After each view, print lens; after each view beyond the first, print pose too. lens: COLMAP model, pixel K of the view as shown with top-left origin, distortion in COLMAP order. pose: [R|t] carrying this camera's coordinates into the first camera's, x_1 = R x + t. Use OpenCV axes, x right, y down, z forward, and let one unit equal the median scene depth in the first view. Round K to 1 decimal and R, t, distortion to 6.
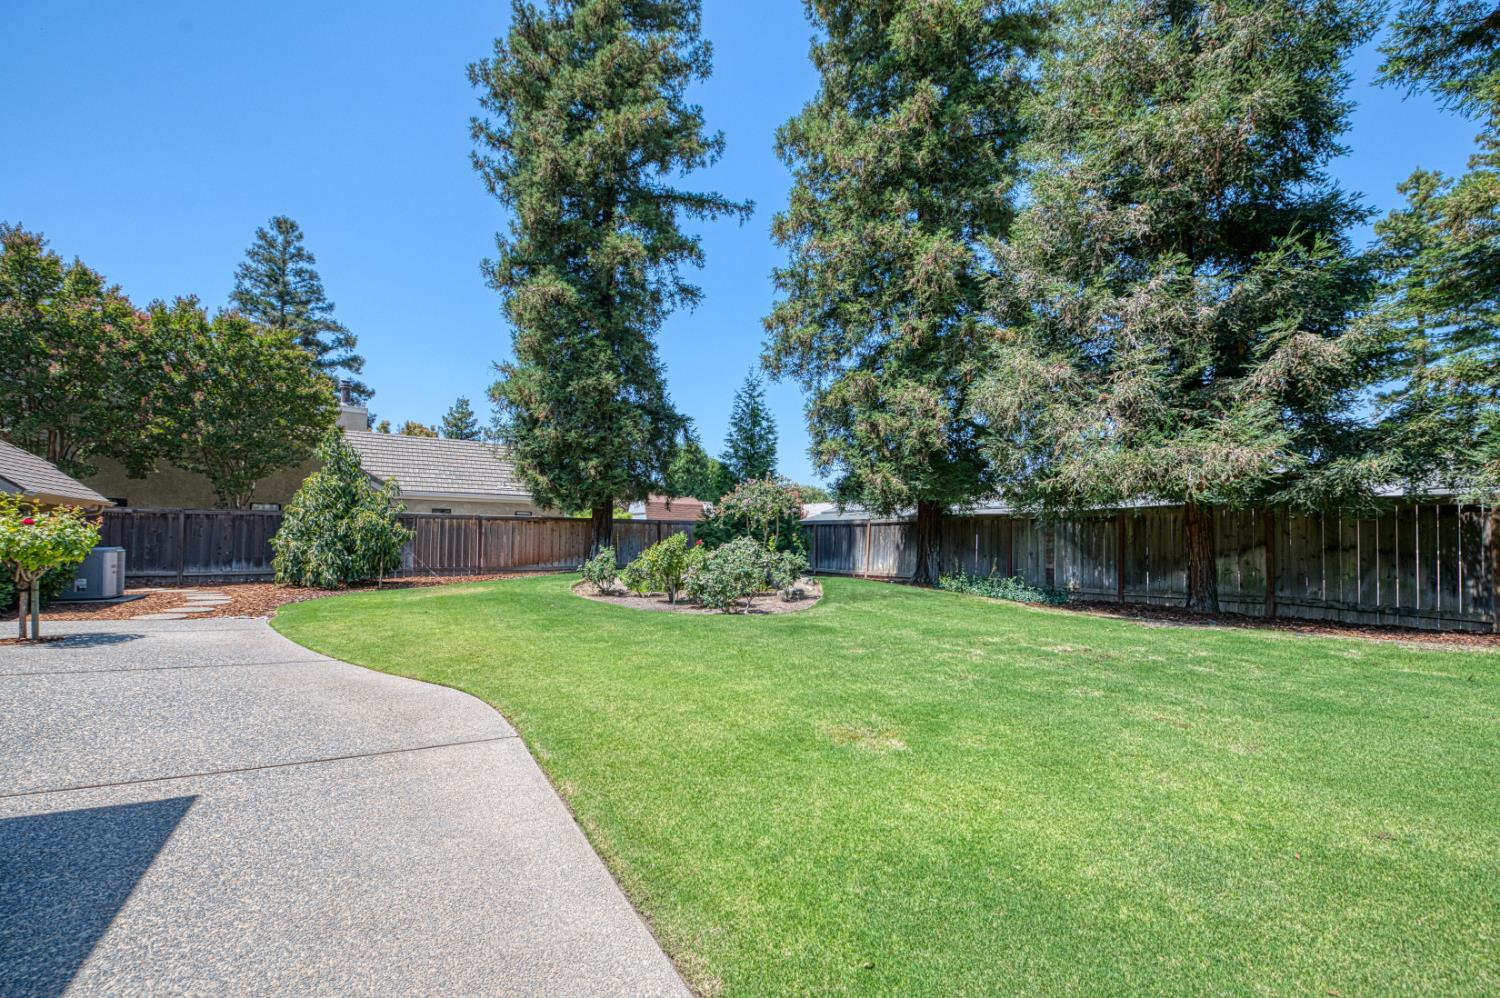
lens RADIAL K [[602.7, 0, 732.9], [0, 602.7, 521.6], [0, 0, 1]] dist [-0.010934, -0.003381]
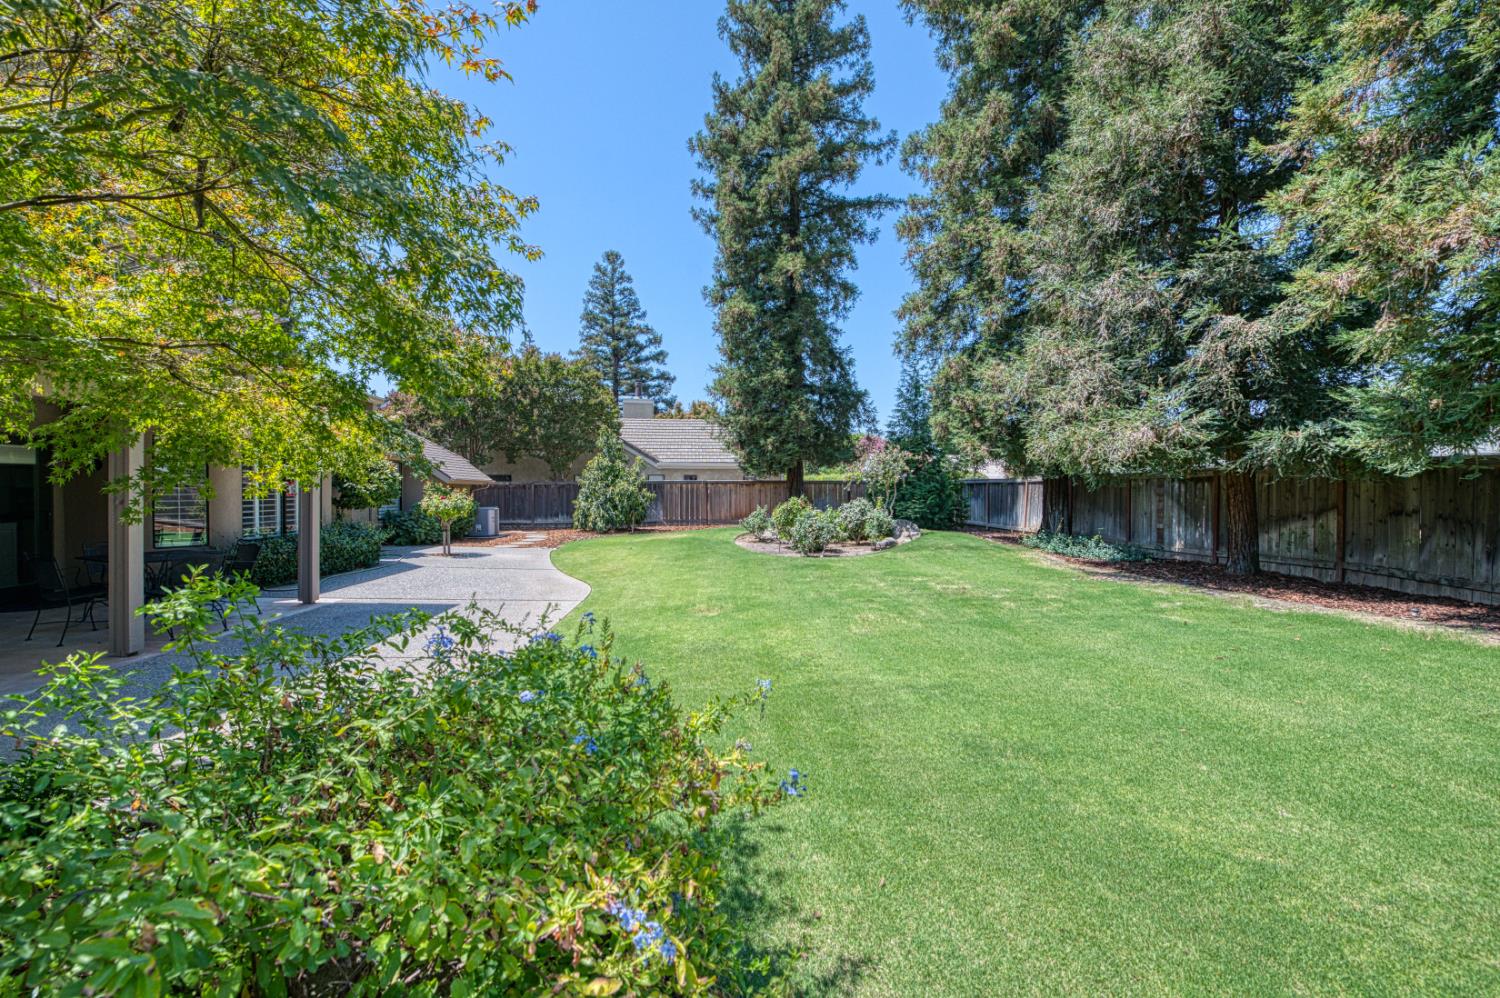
lens RADIAL K [[602.7, 0, 753.9], [0, 602.7, 495.1], [0, 0, 1]] dist [-0.010934, -0.003381]
pose [[0.894892, -0.006592, -0.446234, 0.275338], [0.022844, 0.999257, 0.031051, -0.018297], [0.445698, -0.037981, 0.894378, -0.153028]]
